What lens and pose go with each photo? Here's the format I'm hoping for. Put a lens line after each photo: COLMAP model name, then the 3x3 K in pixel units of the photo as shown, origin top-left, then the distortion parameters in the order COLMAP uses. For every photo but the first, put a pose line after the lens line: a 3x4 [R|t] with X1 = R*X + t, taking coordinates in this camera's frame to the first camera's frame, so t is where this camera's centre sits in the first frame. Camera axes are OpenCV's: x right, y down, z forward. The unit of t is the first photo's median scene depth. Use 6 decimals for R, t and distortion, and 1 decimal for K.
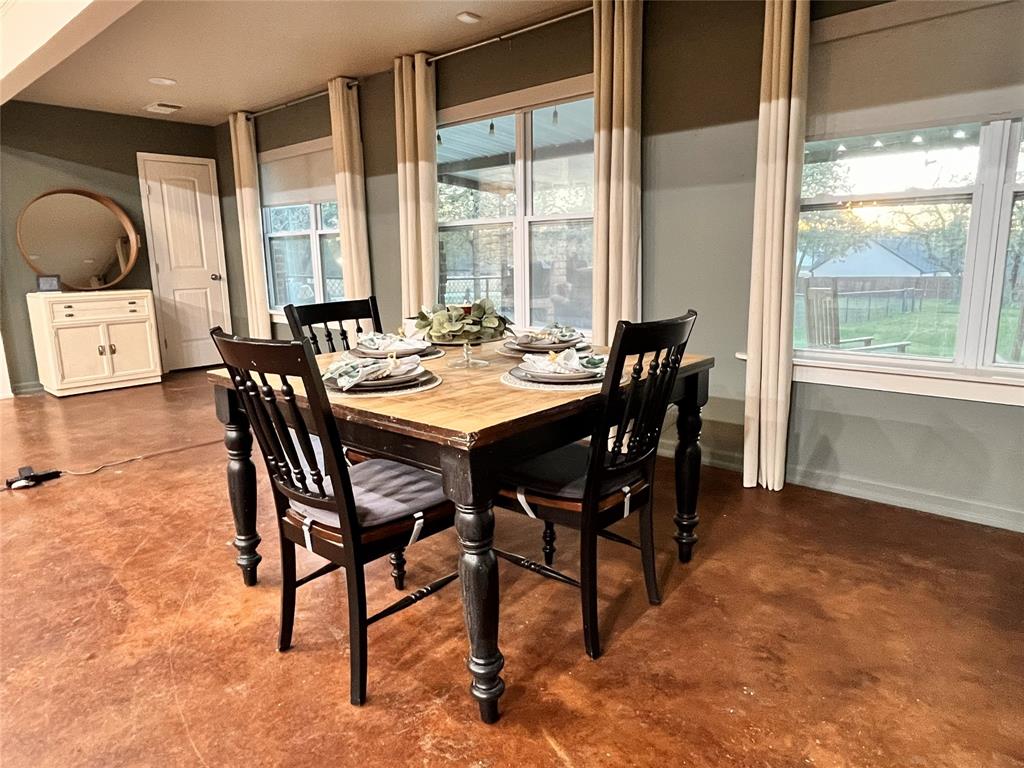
lens RADIAL K [[614.3, 0, 512.0], [0, 614.3, 384.0], [0, 0, 1]] dist [-0.004346, 0.002396]
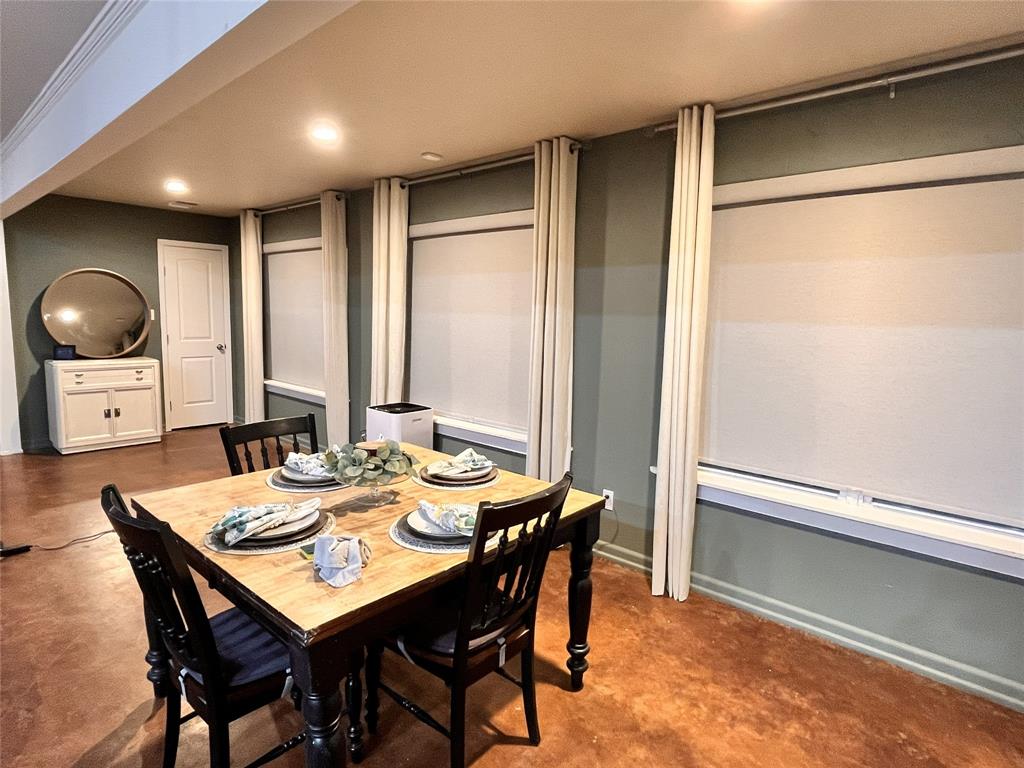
lens RADIAL K [[537.1, 0, 512.0], [0, 537.1, 384.0], [0, 0, 1]] dist [0.000295, -0.000998]
pose [[0.999056, 0.043435, 0.000609, 0.142980], [-0.043290, 0.996699, -0.068675, -0.159627], [-0.003589, 0.068584, 0.997639, 0.037216]]
